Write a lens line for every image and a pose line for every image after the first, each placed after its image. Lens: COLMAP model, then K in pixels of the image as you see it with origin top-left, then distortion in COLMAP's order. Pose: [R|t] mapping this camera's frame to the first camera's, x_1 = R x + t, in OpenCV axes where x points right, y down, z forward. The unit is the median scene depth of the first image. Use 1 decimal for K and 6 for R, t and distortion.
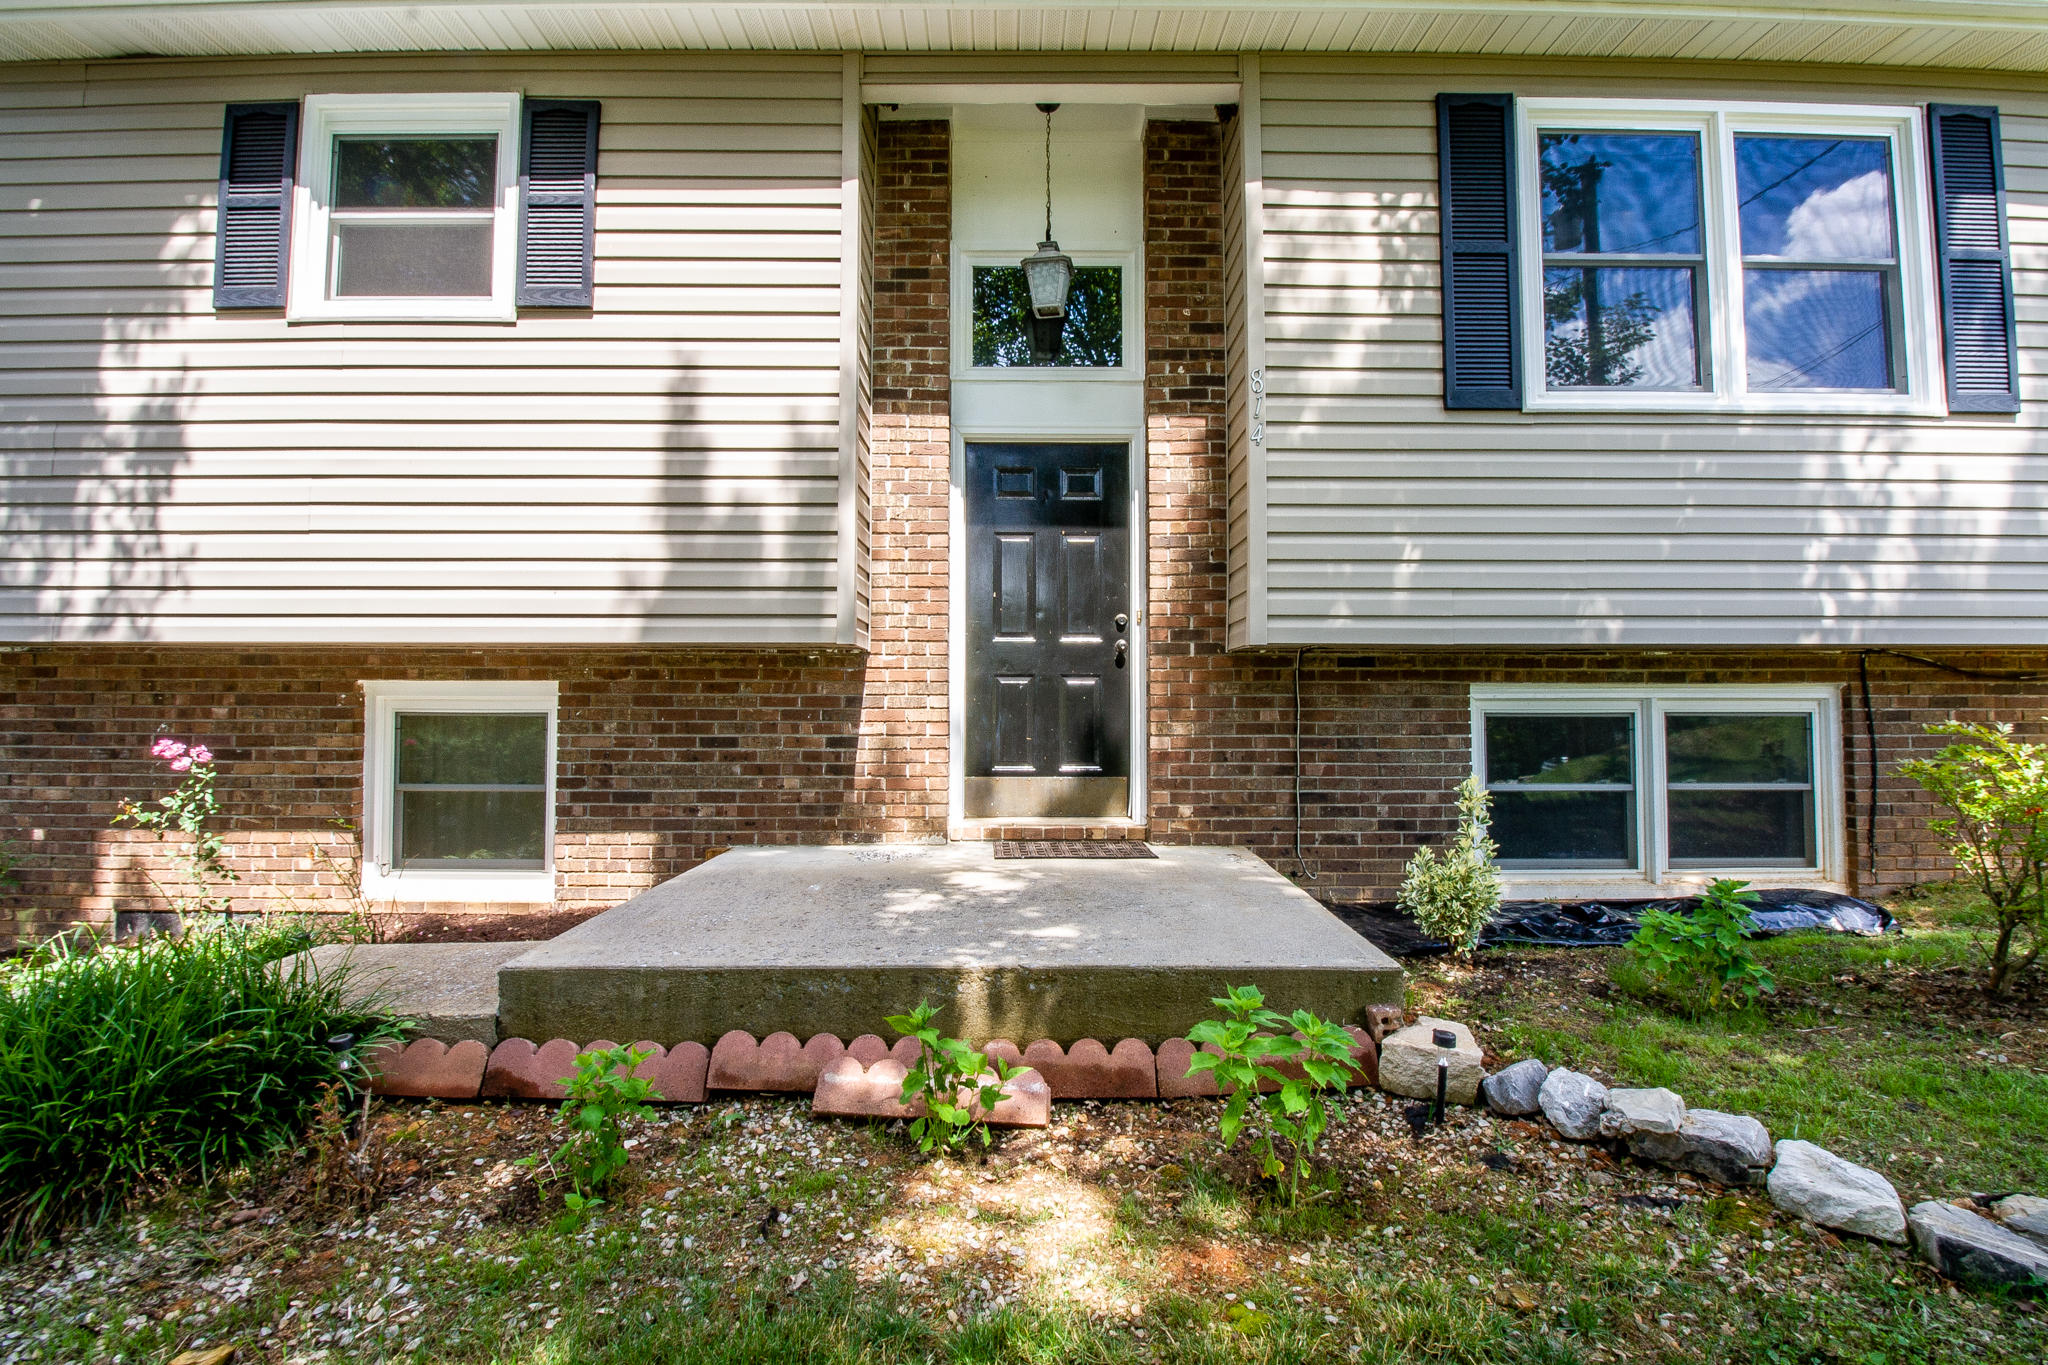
lens RADIAL K [[951.7, 0, 1028.7], [0, 951.7, 669.5], [0, 0, 1]] dist [-0.001125, -0.012162]
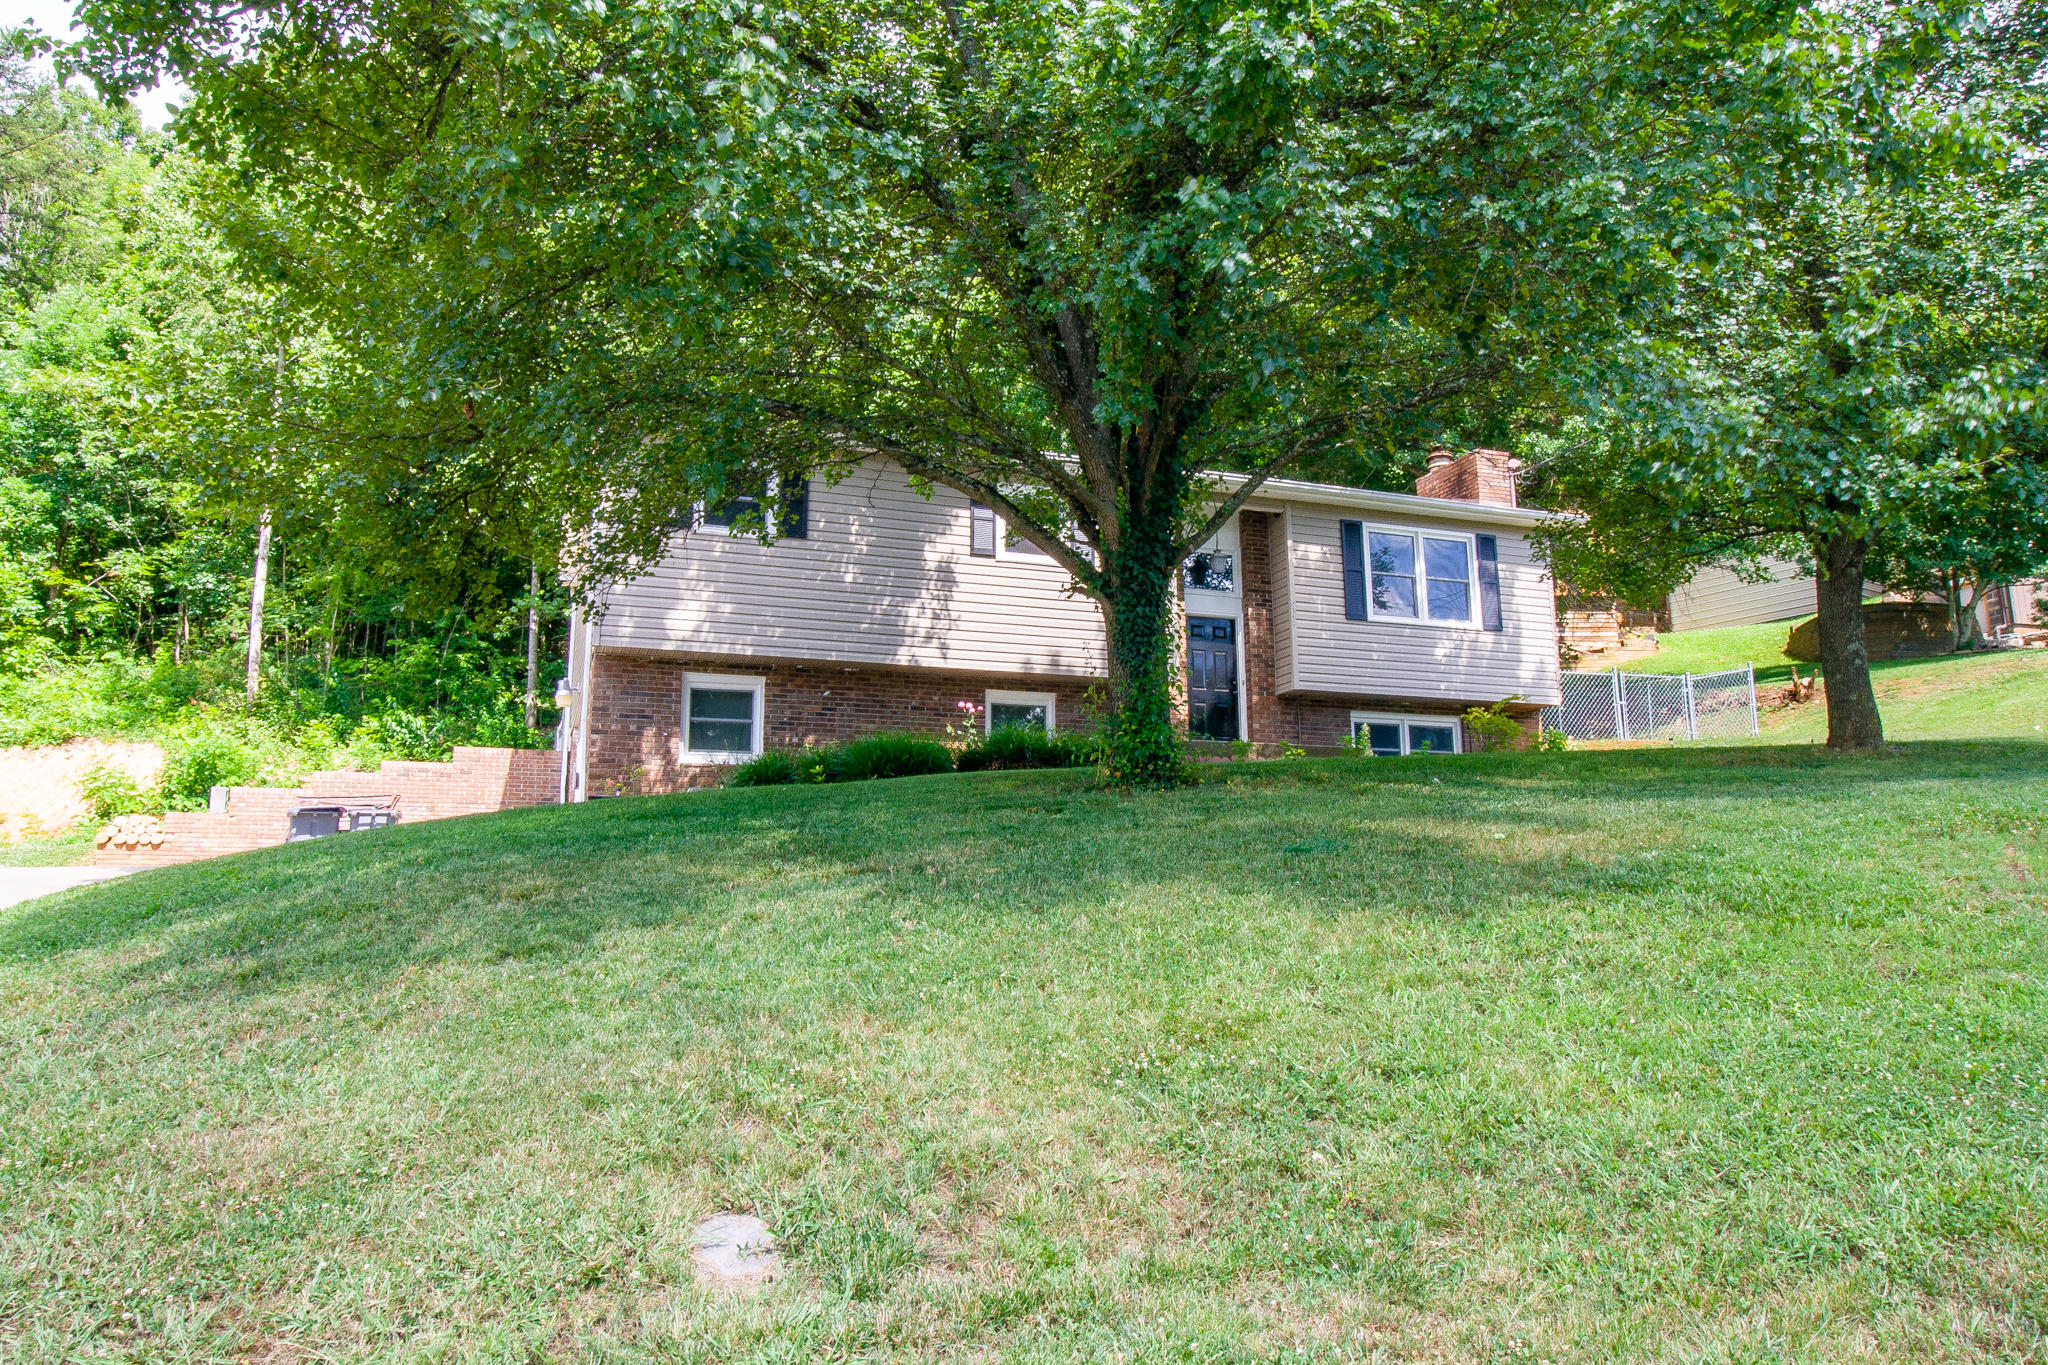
lens RADIAL K [[1415.2, 0, 1009.0], [0, 1415.2, 687.1], [0, 0, 1]] dist [0.005774, -0.008419]
pose [[0.943719, 0.052618, 0.326537, -1.946254], [-0.006837, 0.990157, -0.139793, 0.559433], [-0.330678, 0.129692, 0.934790, -2.719927]]
